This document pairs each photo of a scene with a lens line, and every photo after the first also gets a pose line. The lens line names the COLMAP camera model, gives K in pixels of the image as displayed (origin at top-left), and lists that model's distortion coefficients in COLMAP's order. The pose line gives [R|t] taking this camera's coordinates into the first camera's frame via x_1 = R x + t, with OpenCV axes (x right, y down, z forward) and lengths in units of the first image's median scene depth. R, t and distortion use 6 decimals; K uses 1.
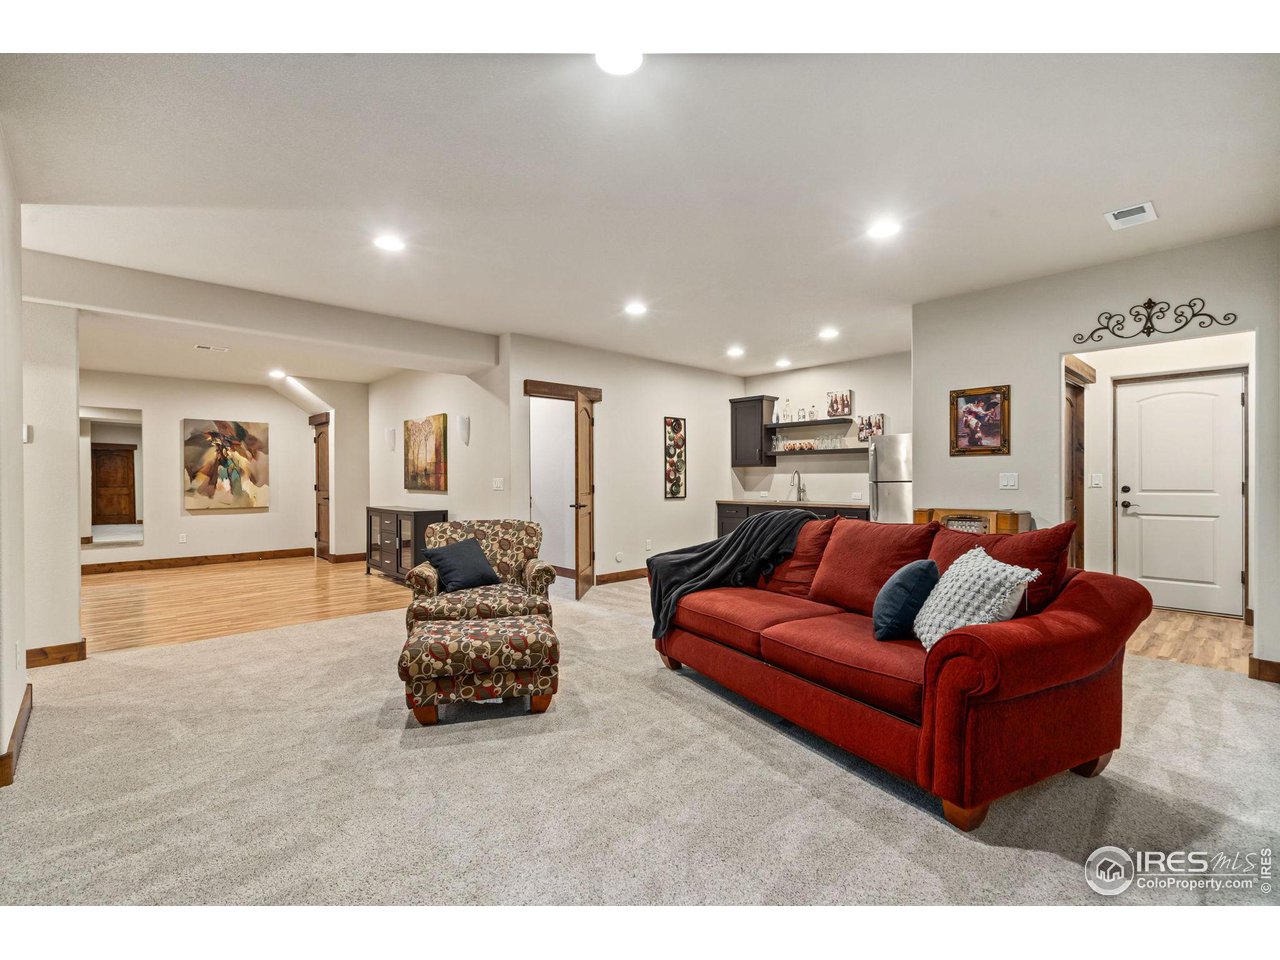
lens RADIAL K [[584.5, 0, 640.4], [0, 584.5, 485.3], [0, 0, 1]] dist [-0.002299, 0.001103]
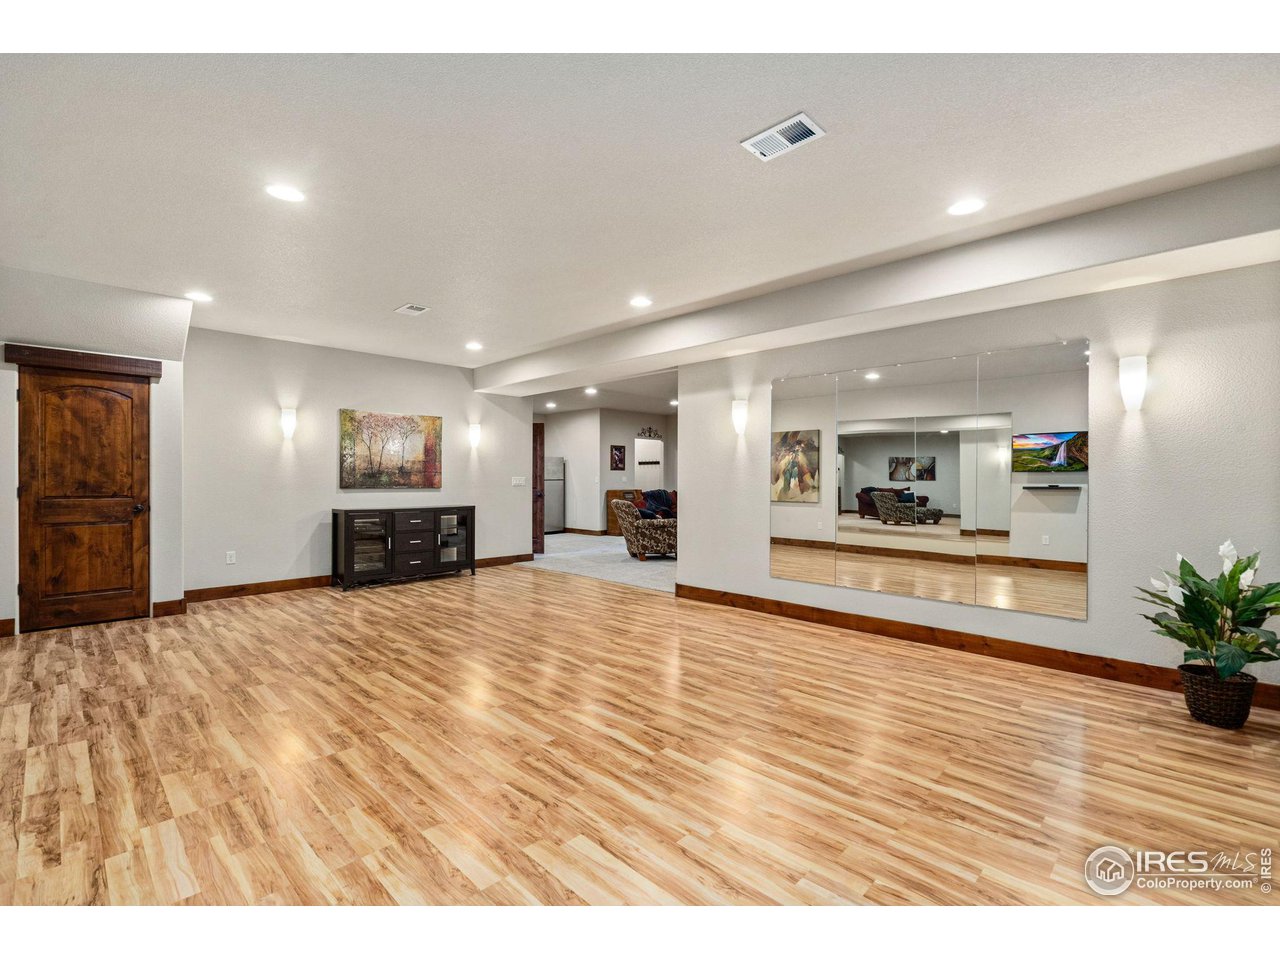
lens RADIAL K [[586.9, 0, 636.7], [0, 586.9, 478.4], [0, 0, 1]] dist [-0.000292, 0.001225]
pose [[-0.041813, 0.001923, 0.999124, -2.097257], [0.005437, 0.999984, -0.001697, -0.007791], [-0.999111, 0.005361, -0.041823, 0.998199]]
